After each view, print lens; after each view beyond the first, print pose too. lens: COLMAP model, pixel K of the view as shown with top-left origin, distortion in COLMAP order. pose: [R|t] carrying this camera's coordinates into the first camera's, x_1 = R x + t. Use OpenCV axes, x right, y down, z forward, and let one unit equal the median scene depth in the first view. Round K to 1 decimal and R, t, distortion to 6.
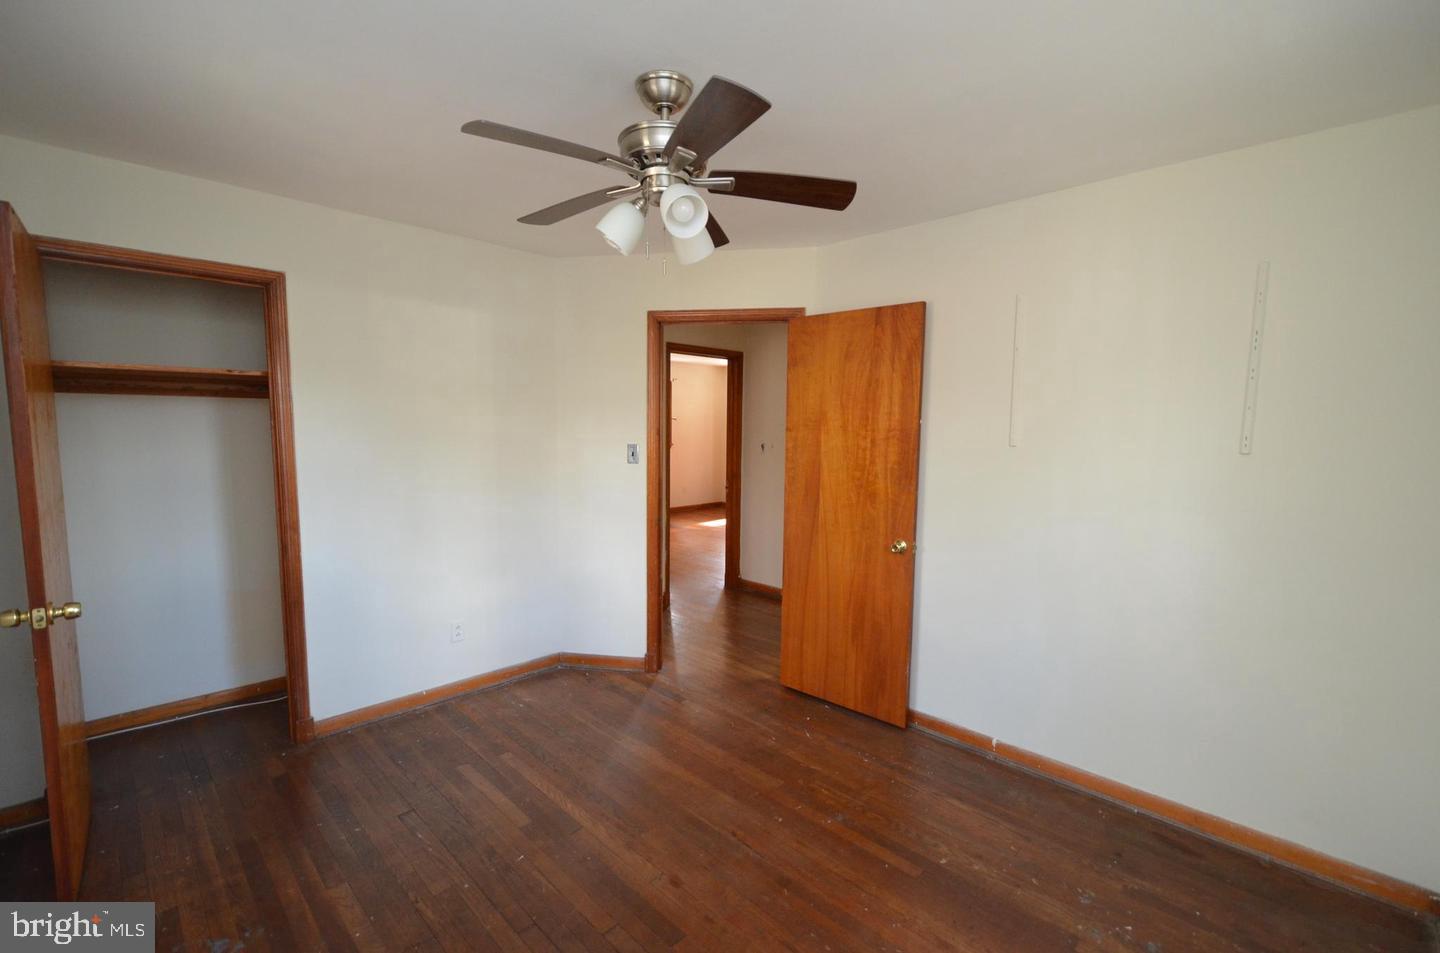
lens RADIAL K [[624.8, 0, 728.6], [0, 624.8, 487.1], [0, 0, 1]] dist [0.004021, -0.004449]
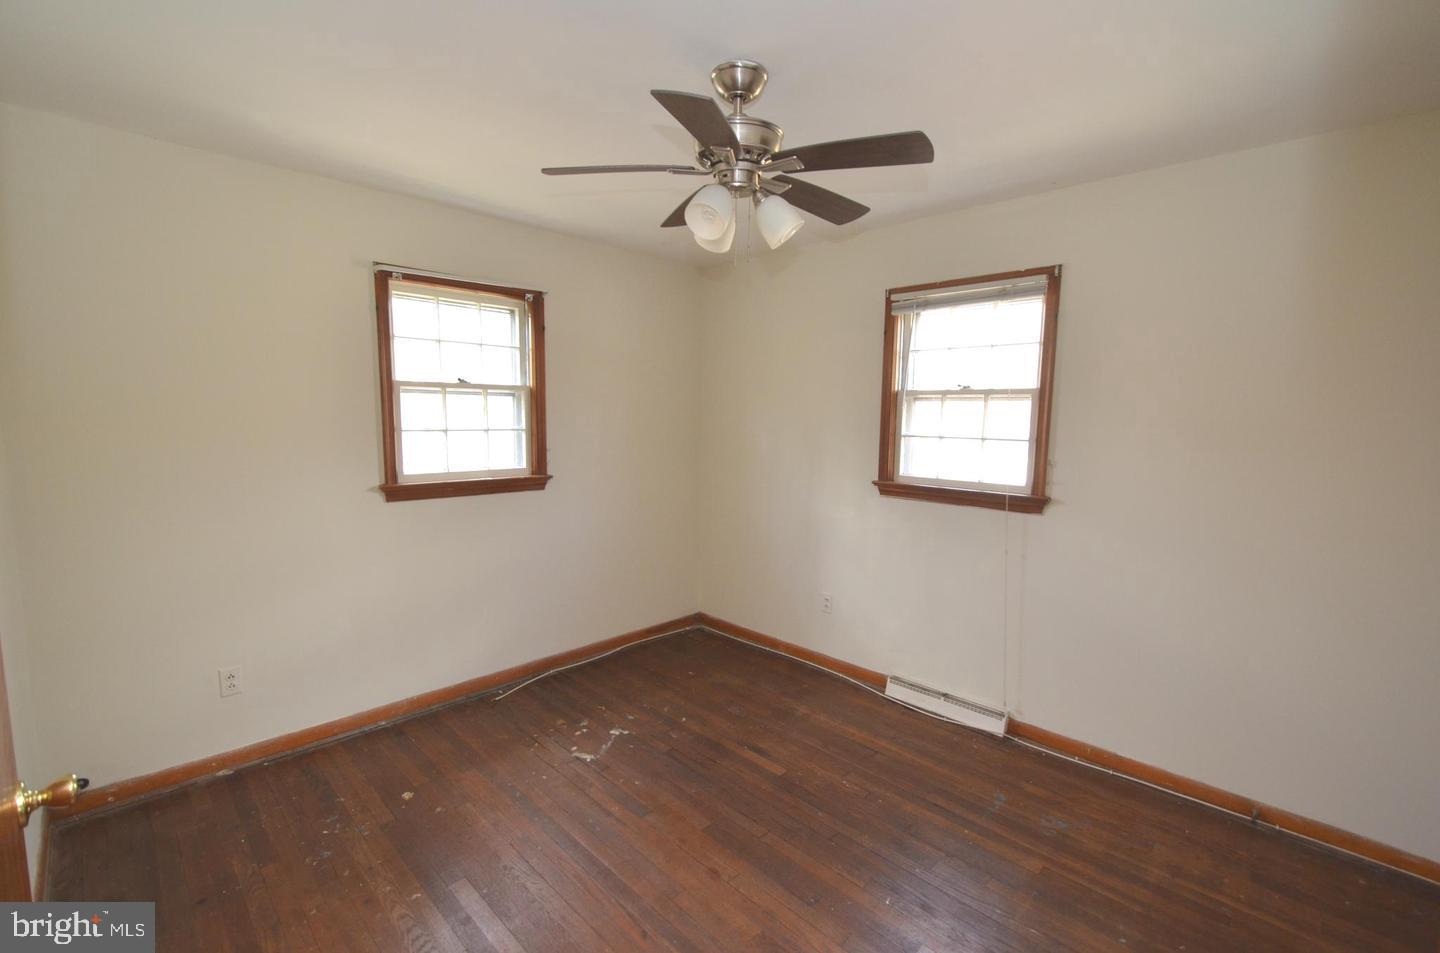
lens RADIAL K [[624.8, 0, 715.6], [0, 624.8, 497.2], [0, 0, 1]] dist [0.004021, -0.004449]
pose [[-0.999557, -0.029731, -0.001314, -0.044262], [-0.029256, 0.973572, 0.226498, -0.120556], [-0.005454, 0.226437, -0.974011, 1.231817]]
